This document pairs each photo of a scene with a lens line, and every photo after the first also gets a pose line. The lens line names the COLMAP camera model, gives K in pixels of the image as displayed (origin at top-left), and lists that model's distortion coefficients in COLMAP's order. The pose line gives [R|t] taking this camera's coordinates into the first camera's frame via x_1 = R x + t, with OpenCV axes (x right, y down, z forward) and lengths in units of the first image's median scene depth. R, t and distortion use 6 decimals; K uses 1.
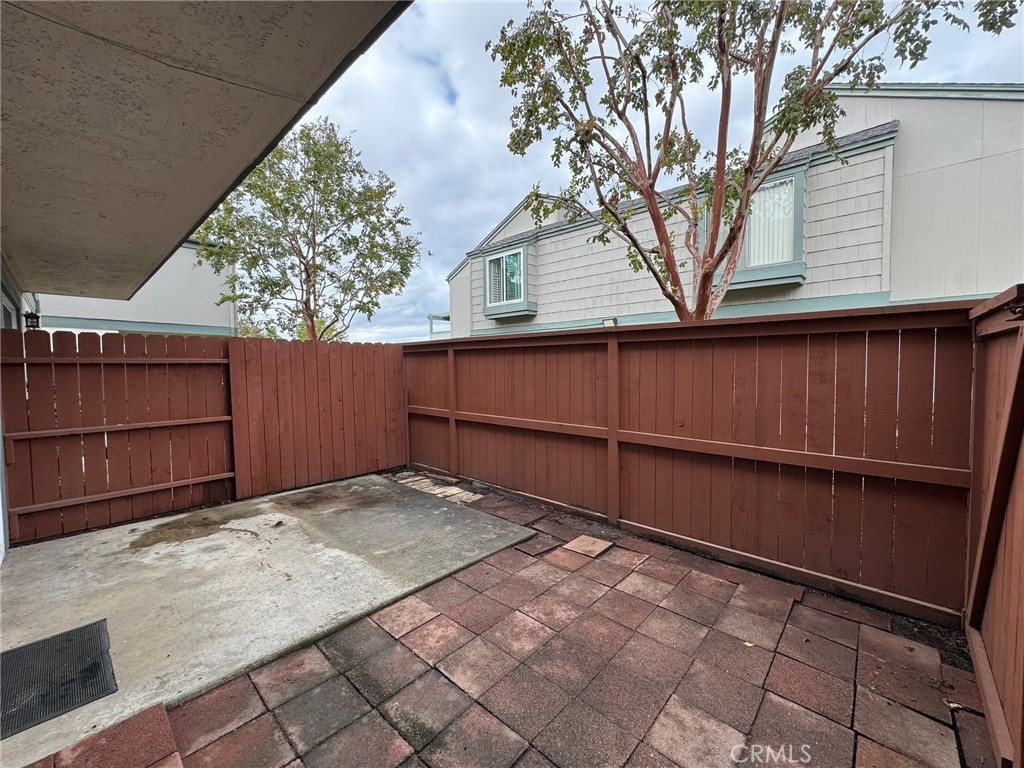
lens RADIAL K [[408.4, 0, 511.5], [0, 408.4, 384.0], [0, 0, 1]] dist [-0.002854, 0.000065]
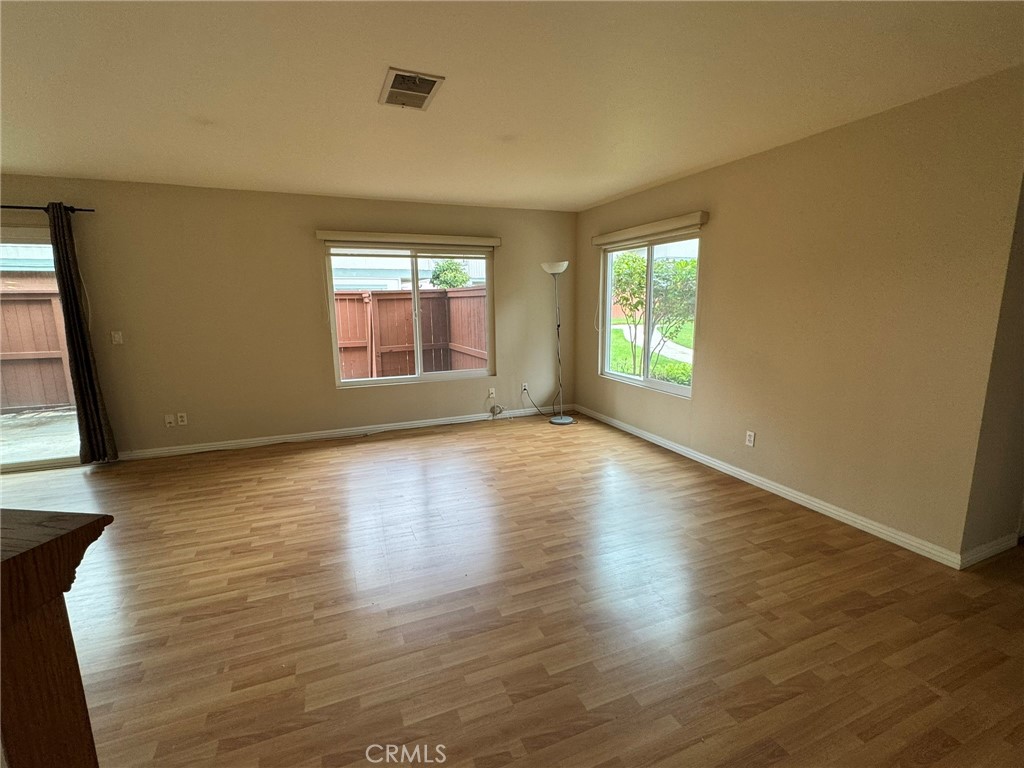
lens RADIAL K [[468.0, 0, 510.3], [0, 468.0, 384.9], [0, 0, 1]] dist [-0.001942, -0.000444]
pose [[0.423491, -0.154851, 0.892567, -1.199797], [0.046897, 0.987708, 0.149106, 0.029472], [-0.904686, -0.021286, 0.425547, -1.101467]]
